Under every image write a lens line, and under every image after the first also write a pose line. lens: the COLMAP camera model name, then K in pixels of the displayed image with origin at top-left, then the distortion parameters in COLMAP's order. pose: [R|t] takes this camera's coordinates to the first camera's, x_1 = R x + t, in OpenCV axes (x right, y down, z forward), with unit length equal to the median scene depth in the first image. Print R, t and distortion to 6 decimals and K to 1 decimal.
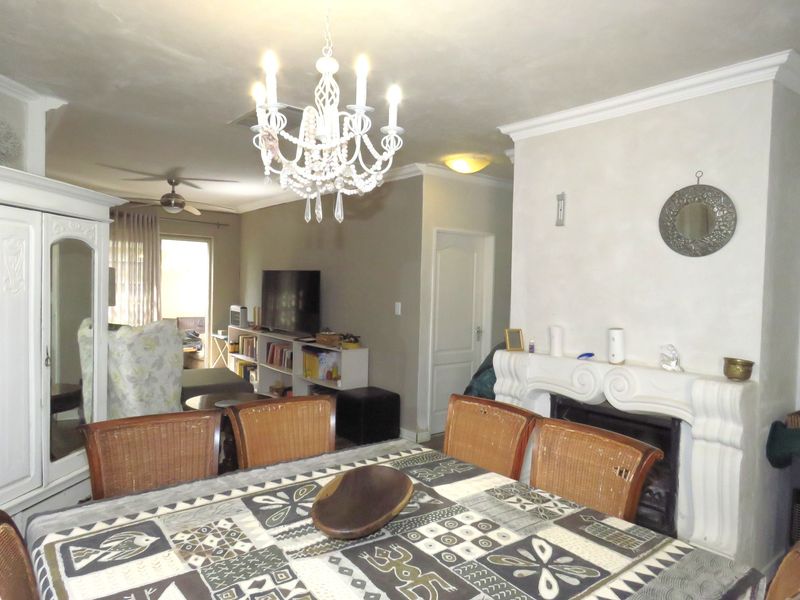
lens RADIAL K [[535.9, 0, 400.0], [0, 535.9, 300.0], [0, 0, 1]] dist [-0.003393, -0.001182]
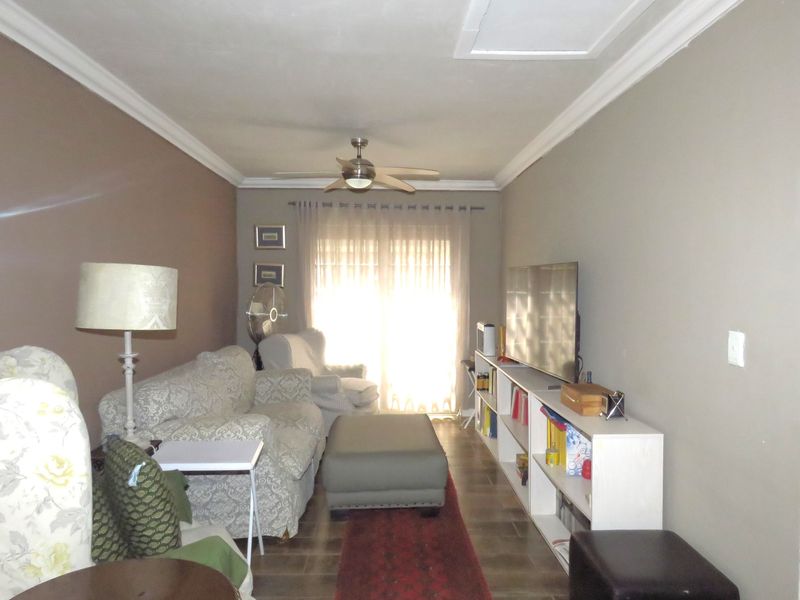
lens RADIAL K [[535.9, 0, 400.0], [0, 535.9, 300.0], [0, 0, 1]] dist [-0.003393, -0.001182]
pose [[0.787368, -0.008276, -0.616428, 0.093789], [0.000593, 0.999920, -0.012668, -0.028822], [0.616483, 0.009609, 0.787309, 1.279392]]
